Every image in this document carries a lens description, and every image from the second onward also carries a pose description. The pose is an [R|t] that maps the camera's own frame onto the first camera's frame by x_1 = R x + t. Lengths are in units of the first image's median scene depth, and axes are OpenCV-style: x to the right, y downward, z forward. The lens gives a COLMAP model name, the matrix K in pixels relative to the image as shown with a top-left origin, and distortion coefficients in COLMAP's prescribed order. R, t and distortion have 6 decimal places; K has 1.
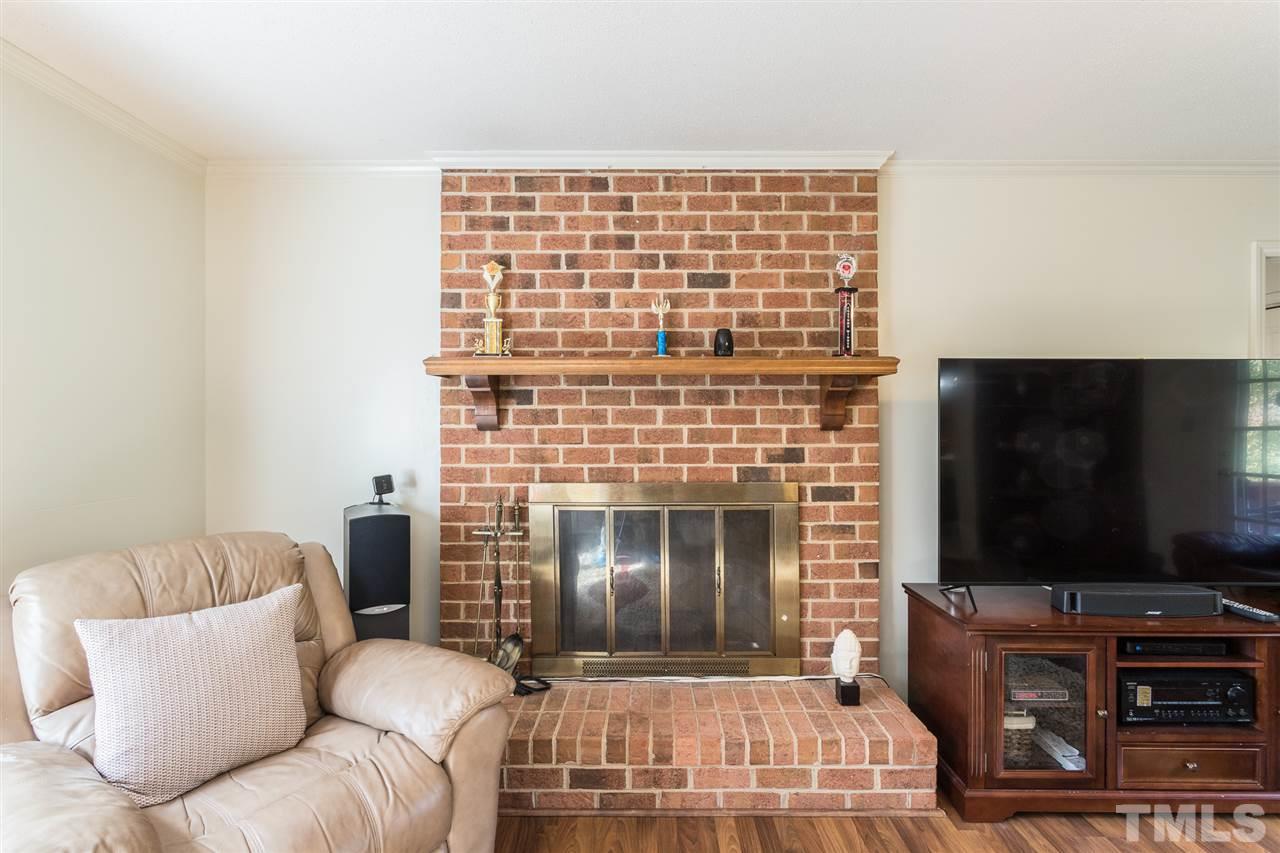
lens RADIAL K [[621.9, 0, 643.9], [0, 621.9, 420.1], [0, 0, 1]] dist [-0.003042, 0.000436]
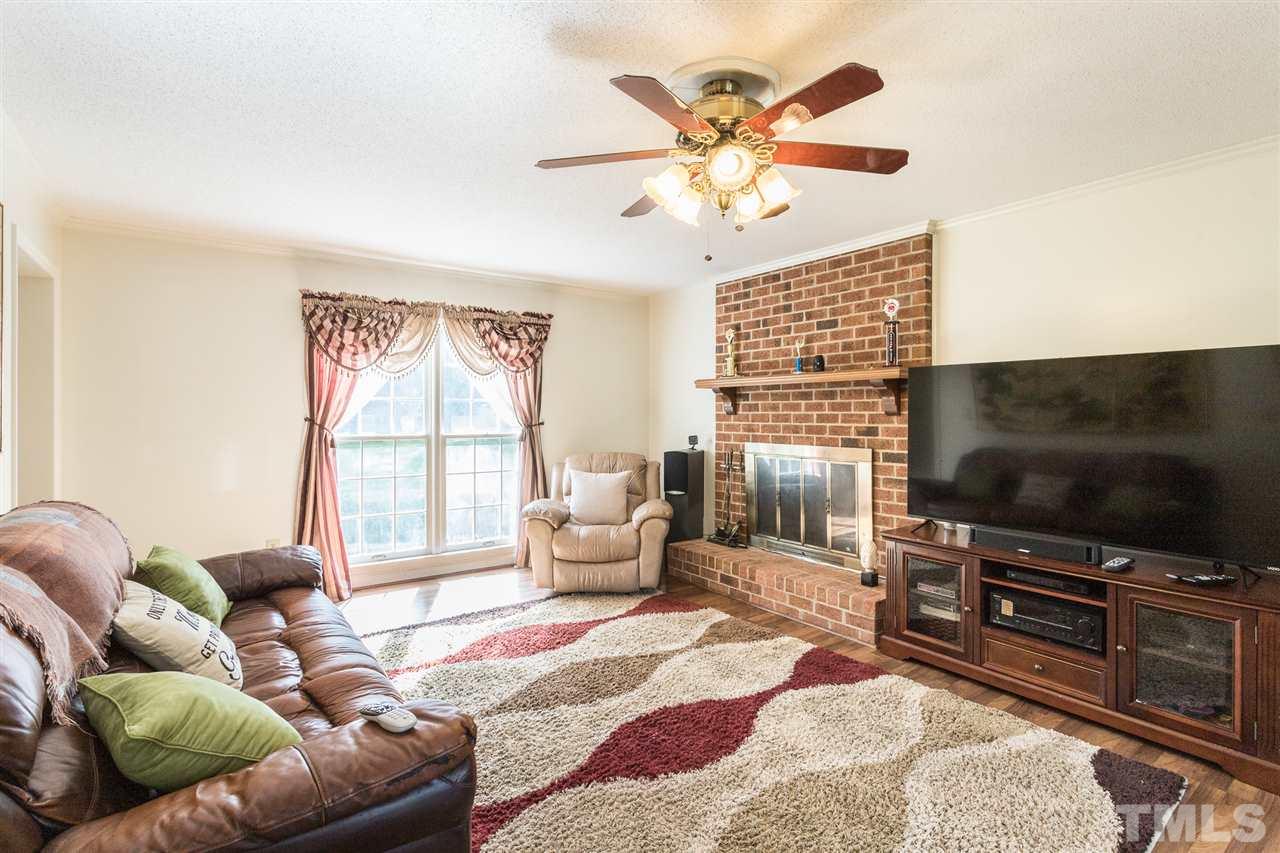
lens RADIAL K [[621.9, 0, 643.9], [0, 621.9, 420.1], [0, 0, 1]] dist [-0.003042, 0.000436]
pose [[0.585673, 0.009483, -0.810492, 1.165075], [-0.000738, 0.999937, 0.011166, 0.011686], [0.810547, -0.005941, 0.585644, -0.365933]]
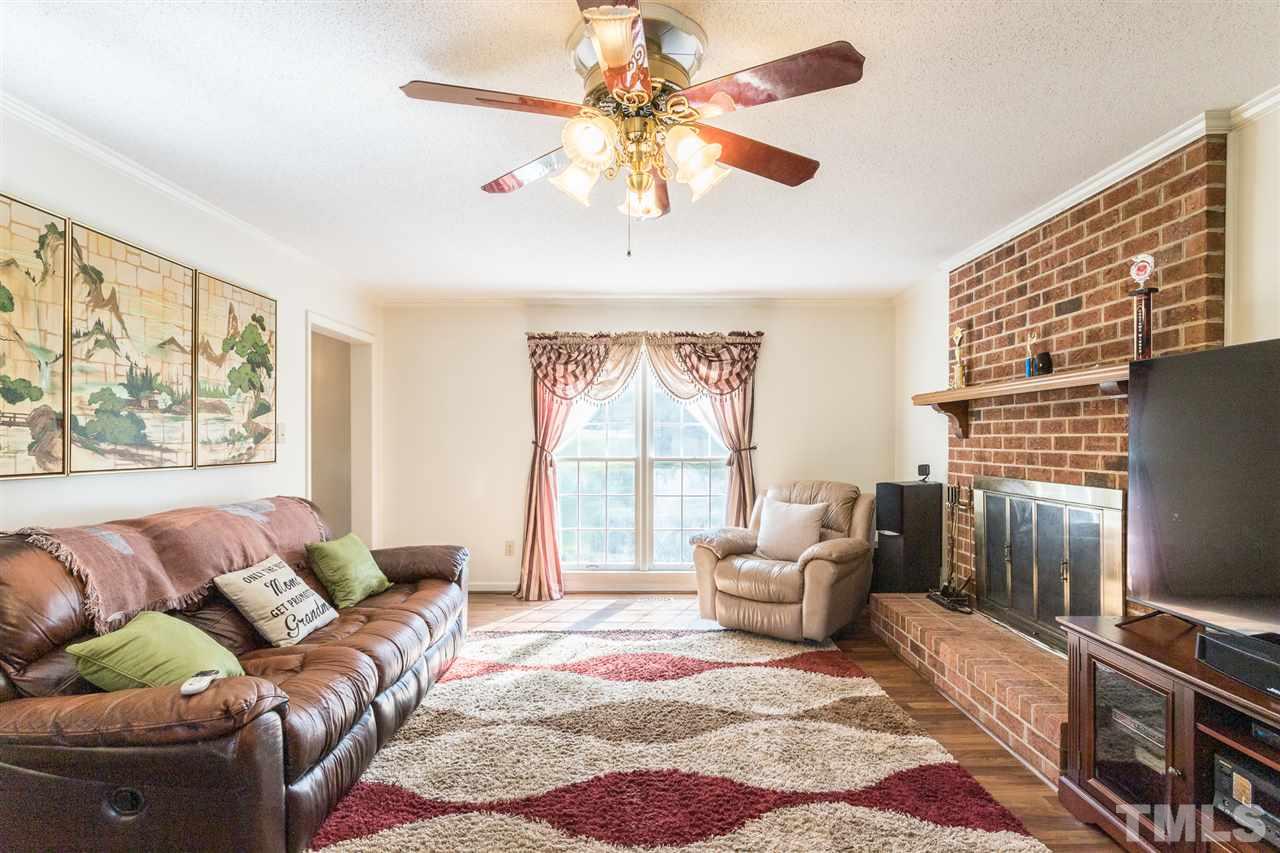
lens RADIAL K [[622.5, 0, 636.3], [0, 622.5, 447.5], [0, 0, 1]] dist [-0.000471, 0.000614]
pose [[-0.007873, 0.014950, -0.999857, 1.254800], [-0.000227, 0.999888, 0.014952, 0.015934], [0.999969, 0.000344, -0.007869, 0.220476]]
